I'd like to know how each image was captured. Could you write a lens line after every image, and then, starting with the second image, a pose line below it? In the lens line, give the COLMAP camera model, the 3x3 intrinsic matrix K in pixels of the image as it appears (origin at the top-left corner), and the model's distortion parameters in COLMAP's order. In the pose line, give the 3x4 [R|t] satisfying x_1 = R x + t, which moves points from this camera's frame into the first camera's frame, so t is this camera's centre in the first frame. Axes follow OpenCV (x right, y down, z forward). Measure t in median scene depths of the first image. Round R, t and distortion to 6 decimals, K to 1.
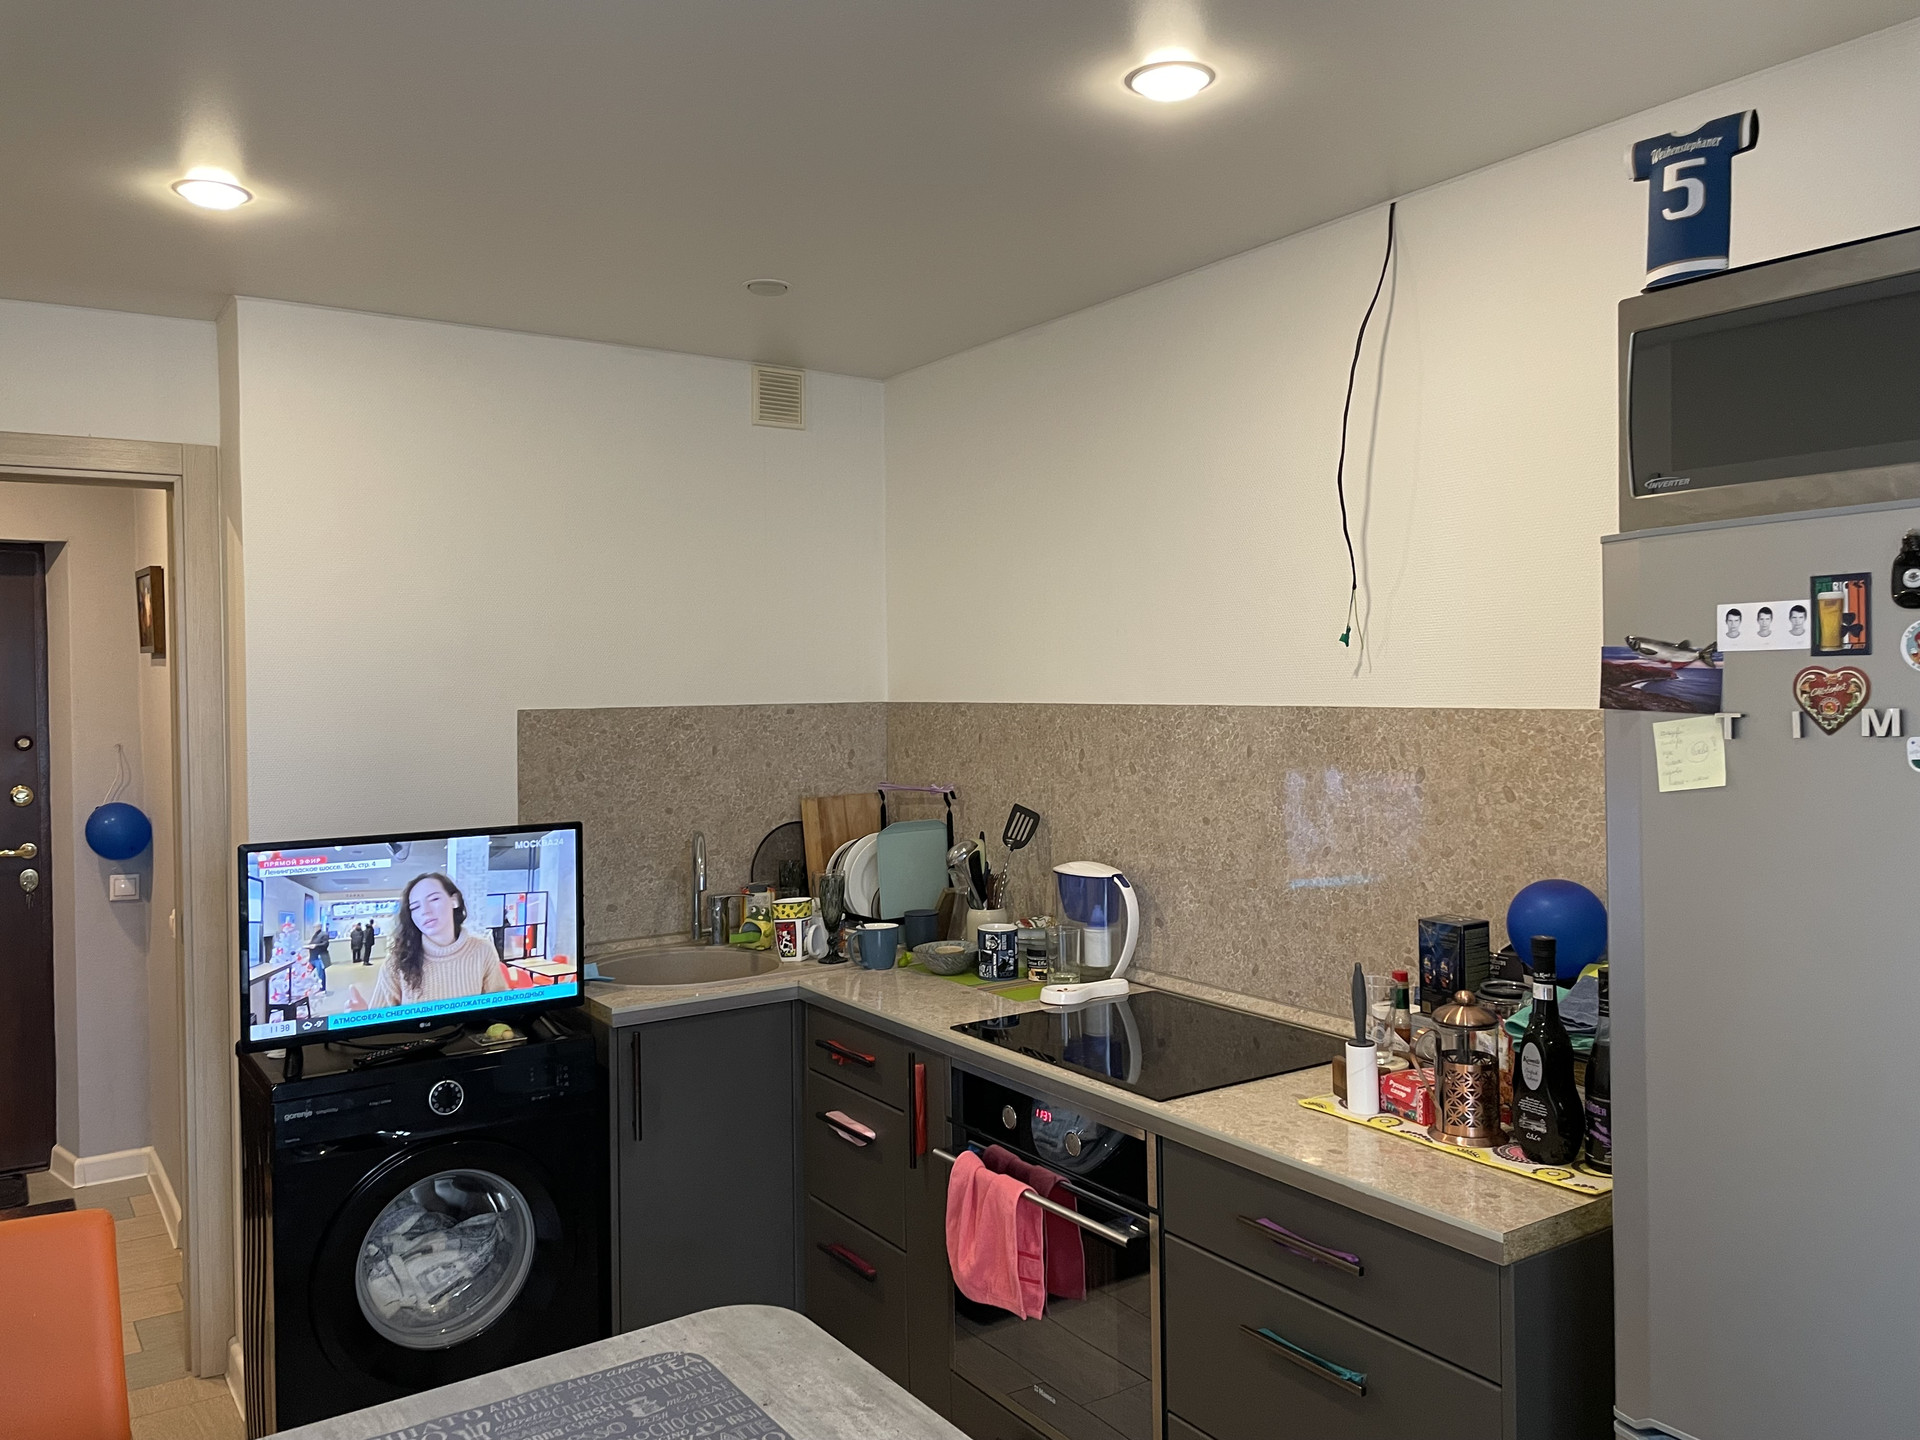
lens RADIAL K [[1482.4, 0, 958.8], [0, 1482.4, 689.8], [0, 0, 1]] dist [0.098323, -0.111319]
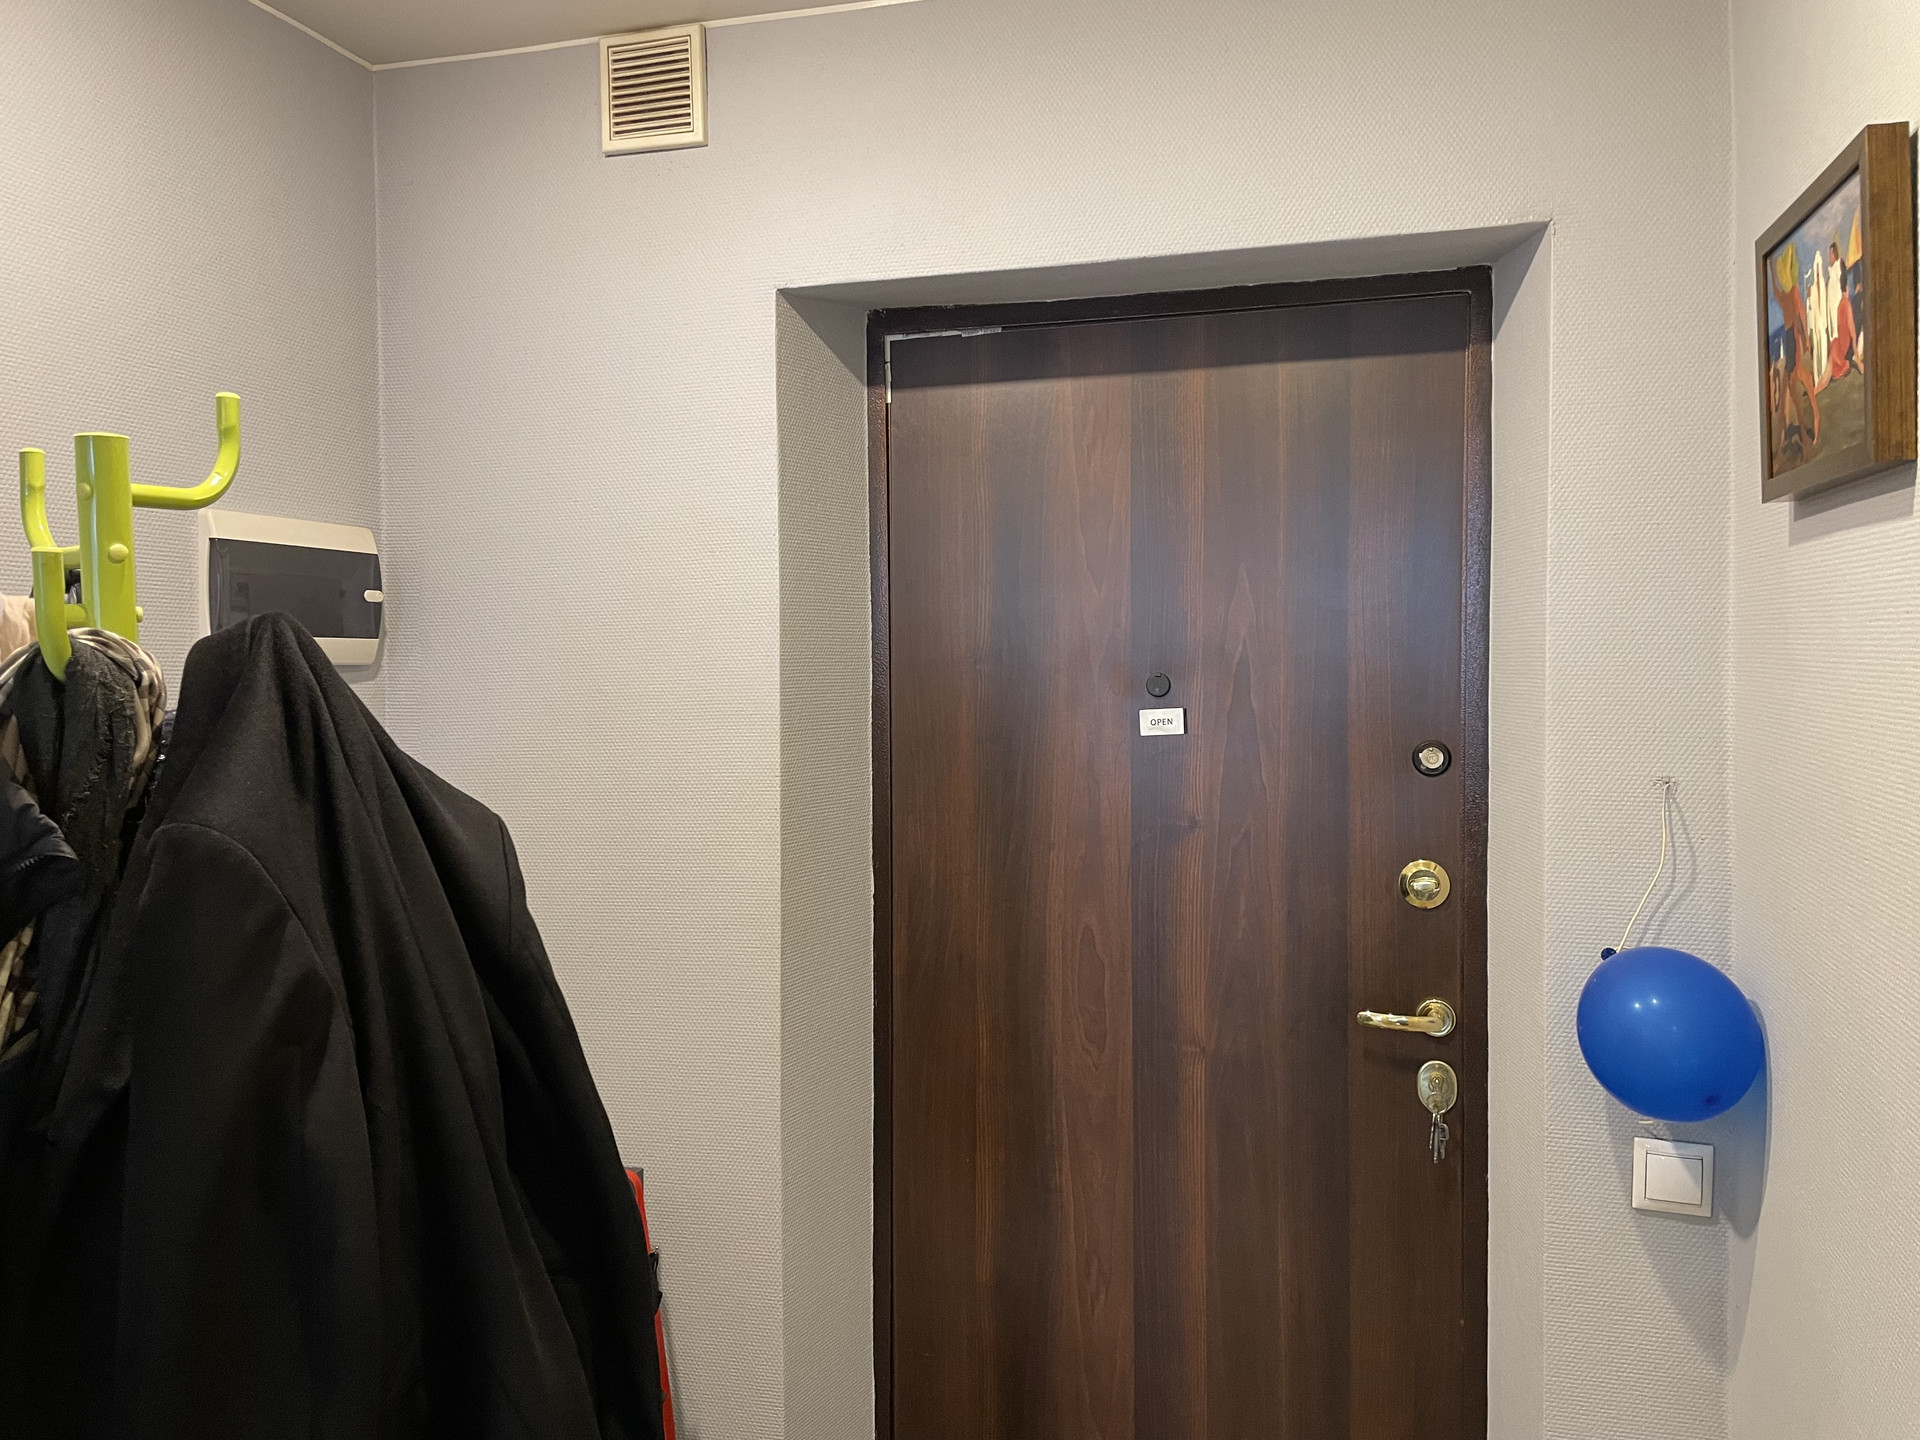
lens RADIAL K [[1467.3, 0, 972.0], [0, 1467.3, 712.1], [0, 0, 1]] dist [0.102052, -0.141756]
pose [[0.645079, 0.033341, -0.763388, -0.542037], [-0.008903, 0.999308, 0.036121, 0.012477], [0.764064, -0.016505, 0.644930, 0.893430]]
